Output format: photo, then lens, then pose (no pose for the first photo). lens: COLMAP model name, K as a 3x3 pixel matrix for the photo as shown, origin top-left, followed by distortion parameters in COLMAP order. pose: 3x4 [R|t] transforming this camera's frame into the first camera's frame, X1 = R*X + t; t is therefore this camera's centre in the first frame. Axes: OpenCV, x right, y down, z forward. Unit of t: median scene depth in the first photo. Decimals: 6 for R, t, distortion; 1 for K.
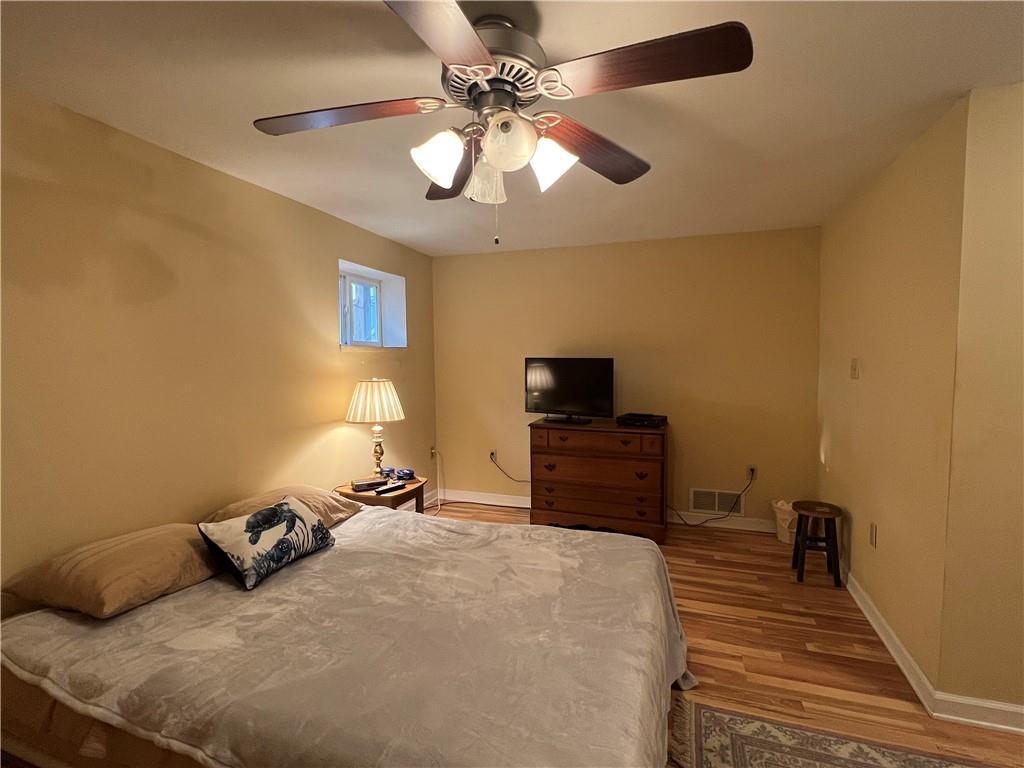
lens RADIAL K [[486.7, 0, 514.7], [0, 486.7, 382.6], [0, 0, 1]] dist [-0.000747, -0.000175]
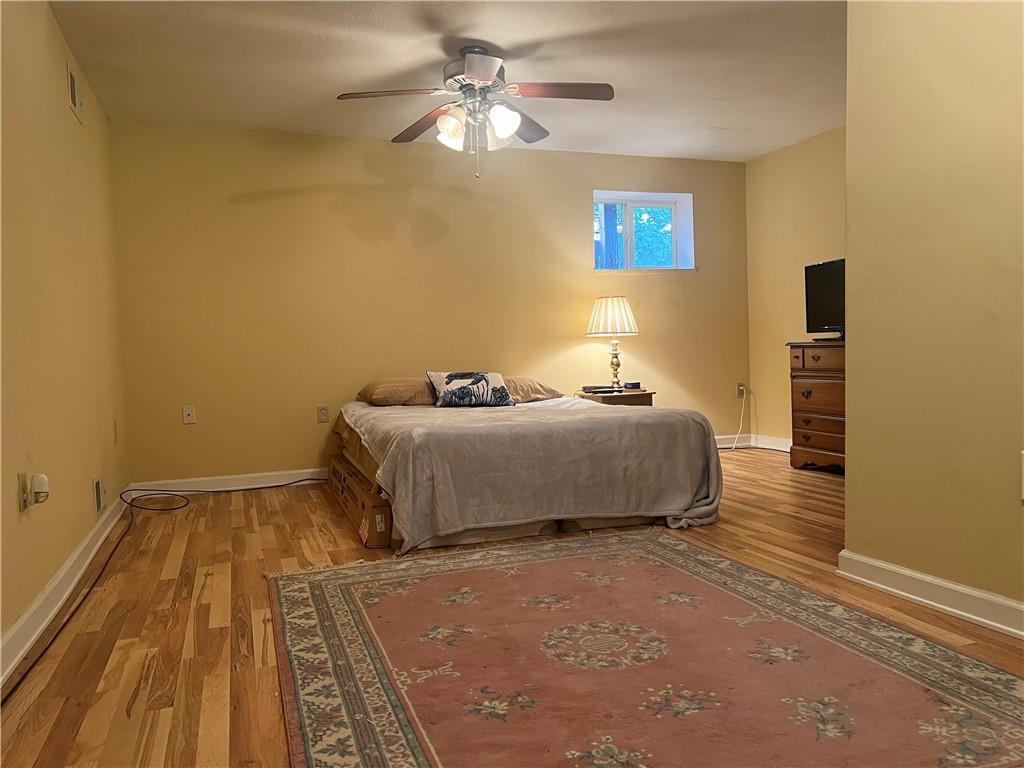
lens RADIAL K [[777.3, 0, 511.5], [0, 777.3, 384.7], [0, 0, 1]] dist [0.066655, -0.006322]
pose [[0.619511, 0.015042, -0.784844, 0.958635], [-0.009964, 0.999887, 0.011298, 0.176493], [0.784925, 0.000821, 0.619590, -0.257202]]
